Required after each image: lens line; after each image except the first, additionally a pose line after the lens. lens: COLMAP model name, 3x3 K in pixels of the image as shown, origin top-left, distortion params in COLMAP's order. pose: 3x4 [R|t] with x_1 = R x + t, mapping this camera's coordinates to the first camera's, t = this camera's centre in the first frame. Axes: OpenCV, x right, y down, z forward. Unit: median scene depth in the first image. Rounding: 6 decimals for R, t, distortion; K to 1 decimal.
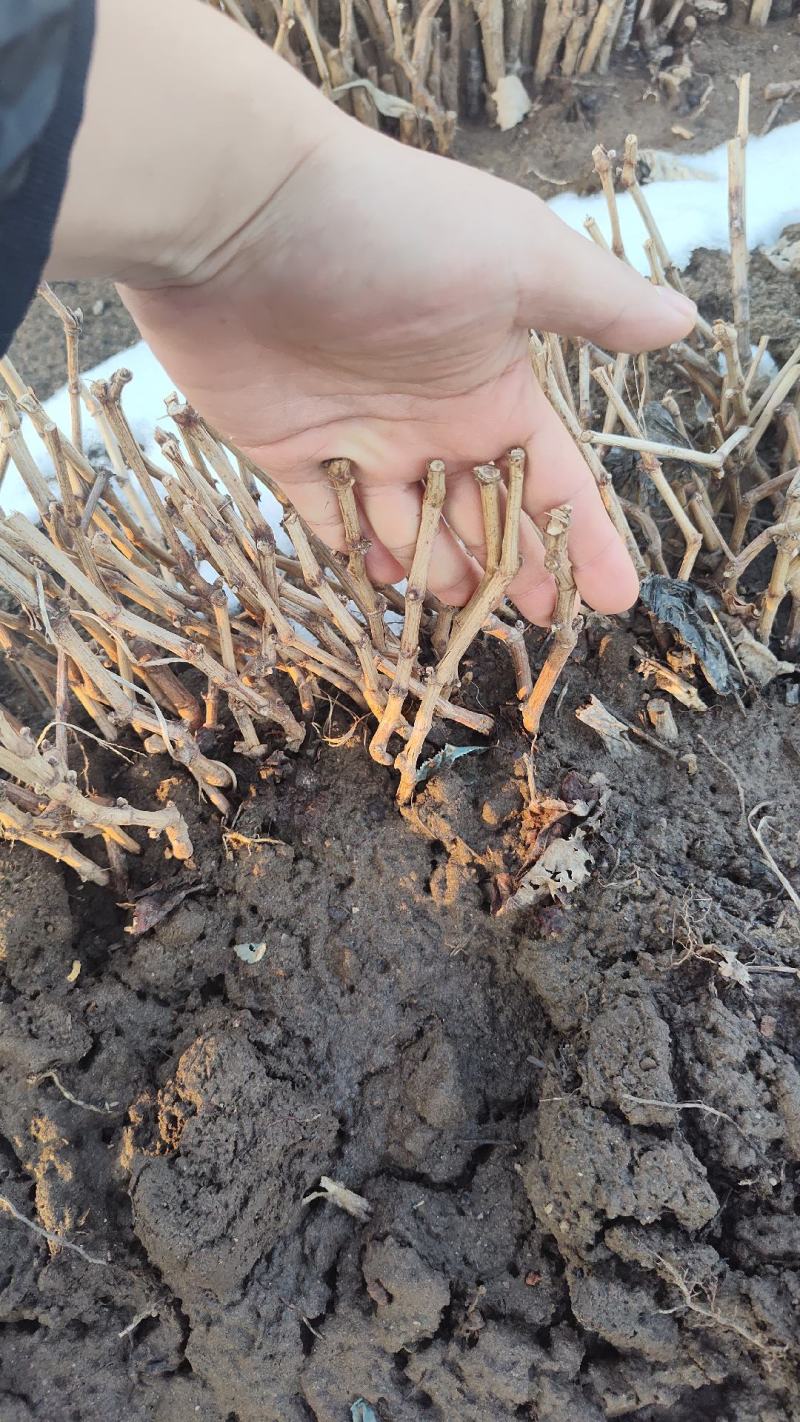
lens RADIAL K [[960.7, 0, 400.0], [0, 960.7, 711.0], [0, 0, 1]] dist [0.032217, -0.042224]
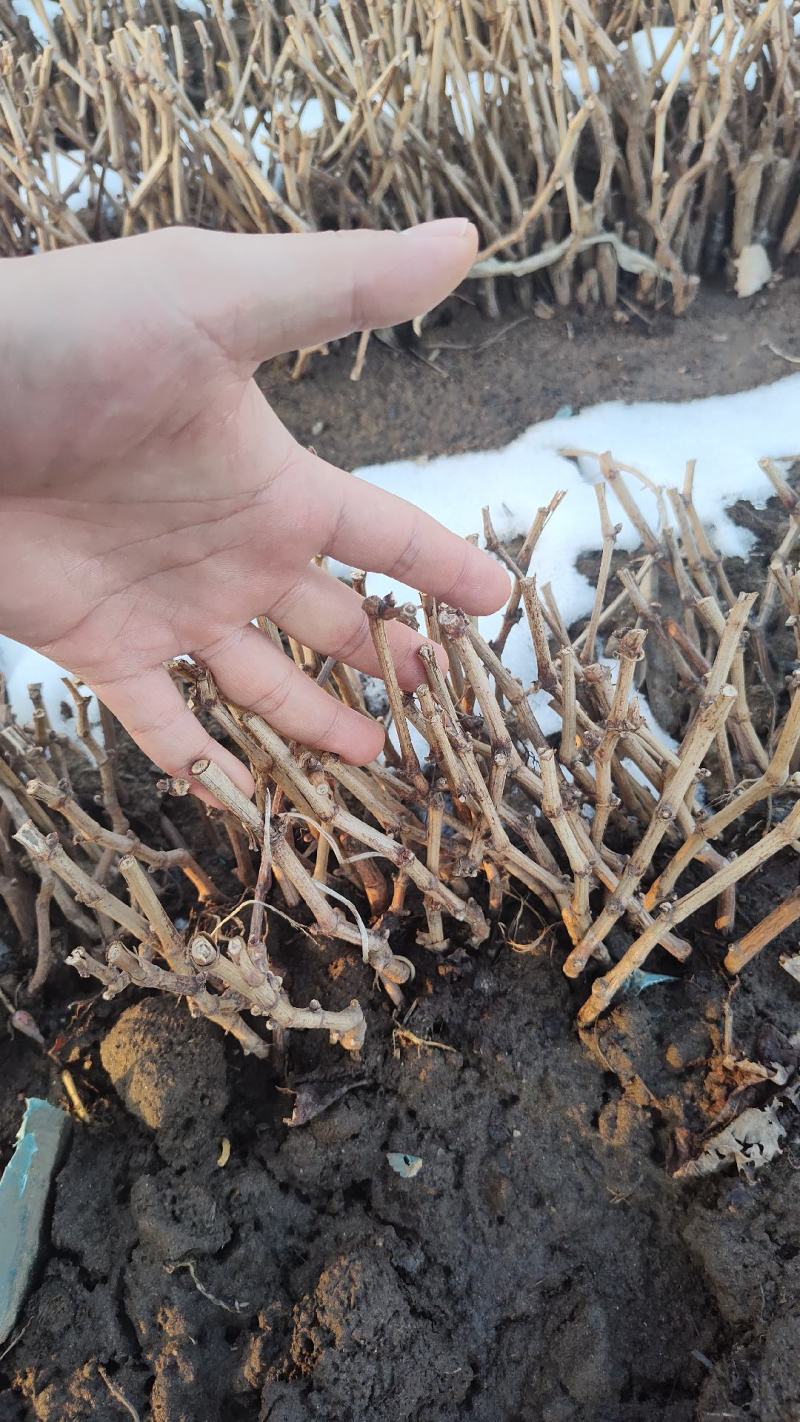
lens RADIAL K [[962.6, 0, 400.0], [0, 962.6, 711.0], [0, 0, 1]] dist [0.024772, -0.050928]
pose [[0.984030, 0.159688, -0.078647, -0.154152], [-0.163526, 0.985512, -0.045010, -0.142060], [0.070320, 0.057152, 0.995886, 0.031506]]
